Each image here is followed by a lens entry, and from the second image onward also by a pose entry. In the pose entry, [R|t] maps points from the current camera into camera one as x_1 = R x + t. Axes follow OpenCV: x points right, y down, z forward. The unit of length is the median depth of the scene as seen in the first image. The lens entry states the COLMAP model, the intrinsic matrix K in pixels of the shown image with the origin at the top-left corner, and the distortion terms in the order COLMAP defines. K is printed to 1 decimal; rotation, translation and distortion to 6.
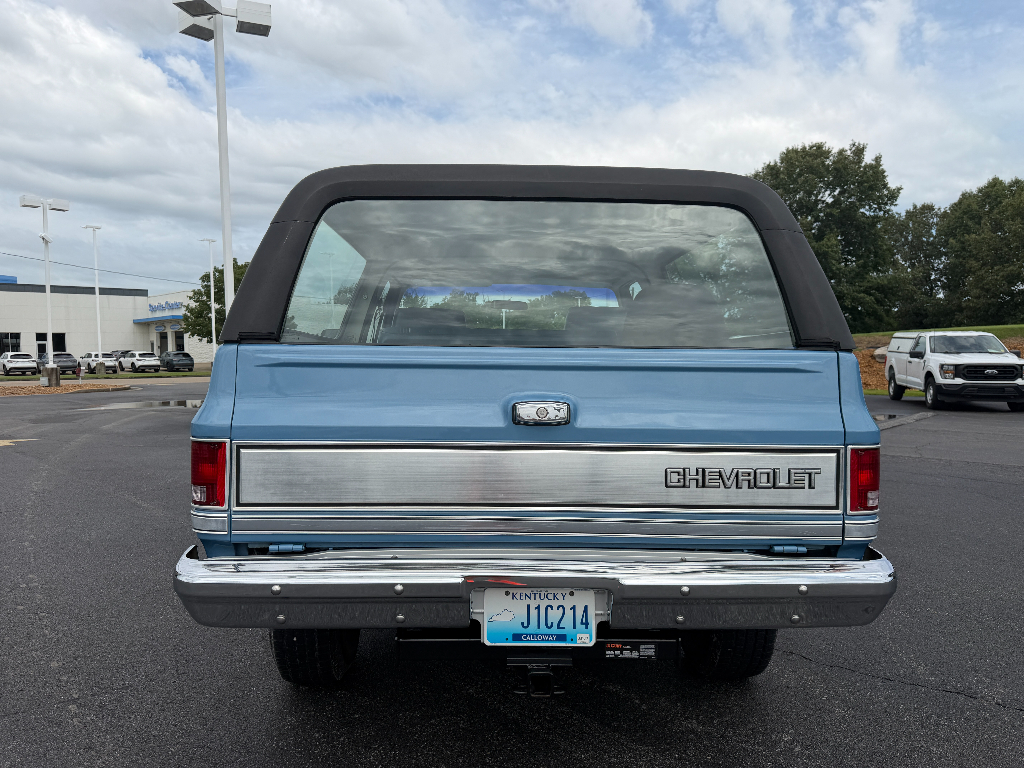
lens RADIAL K [[700.7, 0, 512.0], [0, 700.7, 384.0], [0, 0, 1]] dist [0.106392, -0.137224]
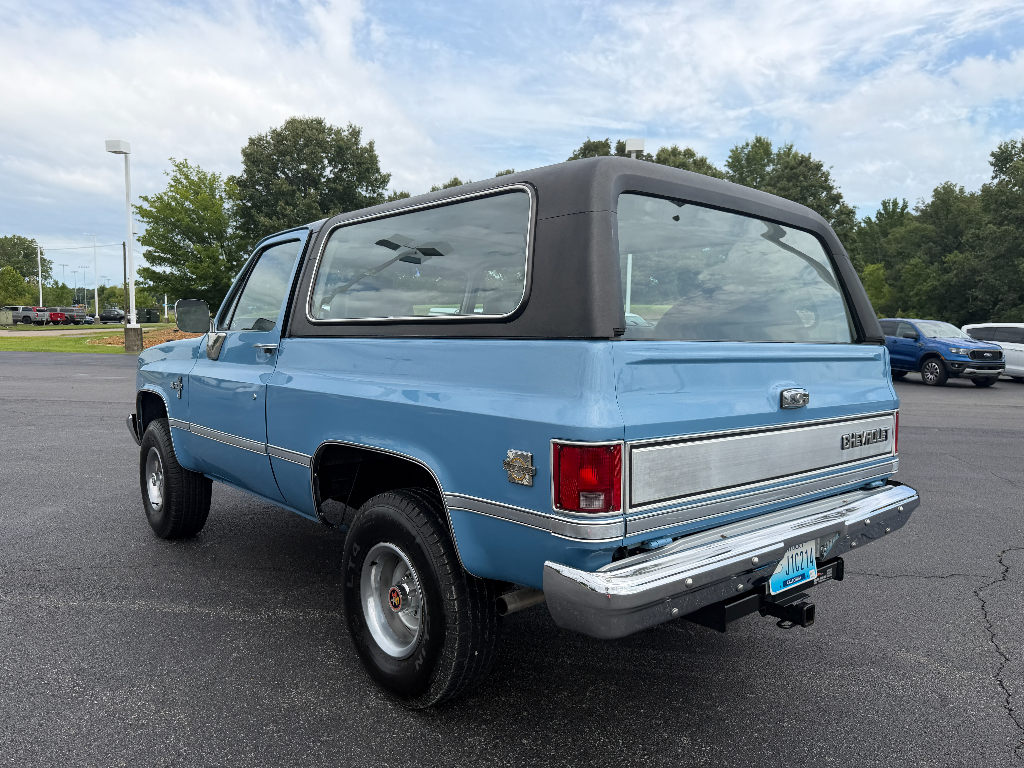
lens RADIAL K [[723.4, 0, 512.0], [0, 723.4, 384.0], [0, 0, 1]] dist [-0.007480, -0.006331]
pose [[0.772496, -0.031529, 0.634237, -1.097387], [0.003479, 0.998962, 0.045423, -0.040160], [-0.635010, -0.032883, 0.771803, 0.345383]]
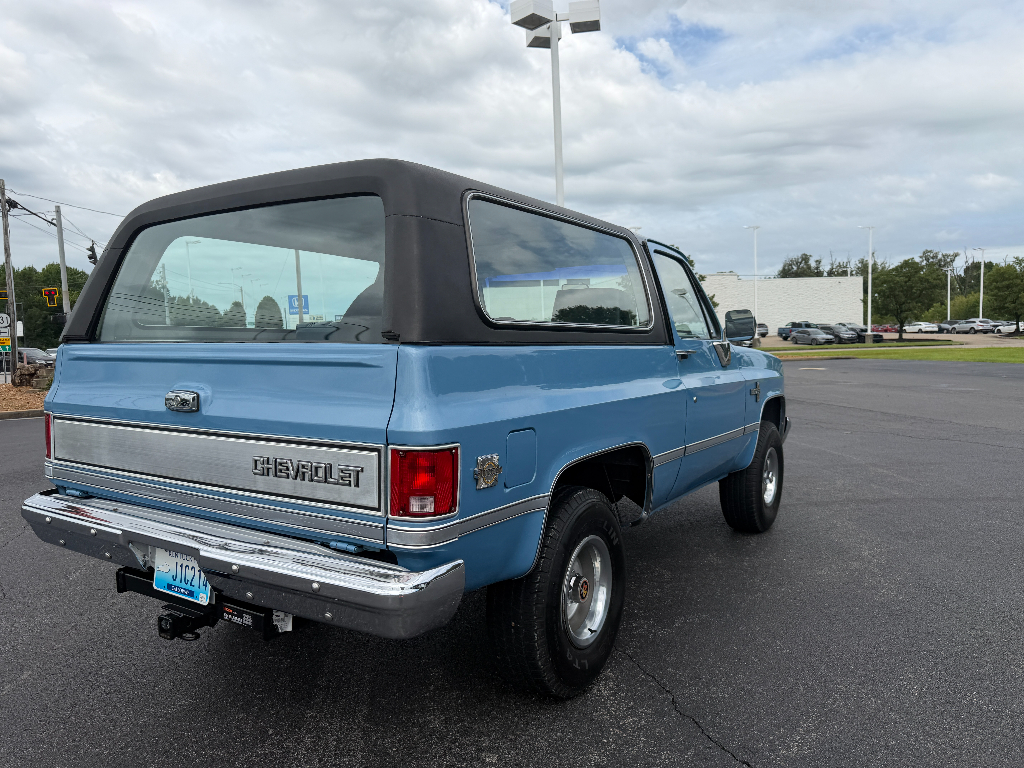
lens RADIAL K [[765.8, 0, 510.2], [0, 765.8, 413.0], [0, 0, 1]] dist [-0.003977, -0.000734]
pose [[0.823234, 0.039684, -0.566314, 1.171389], [-0.008933, 0.998336, 0.056973, -0.014175], [0.567632, -0.041844, 0.822218, 0.269373]]
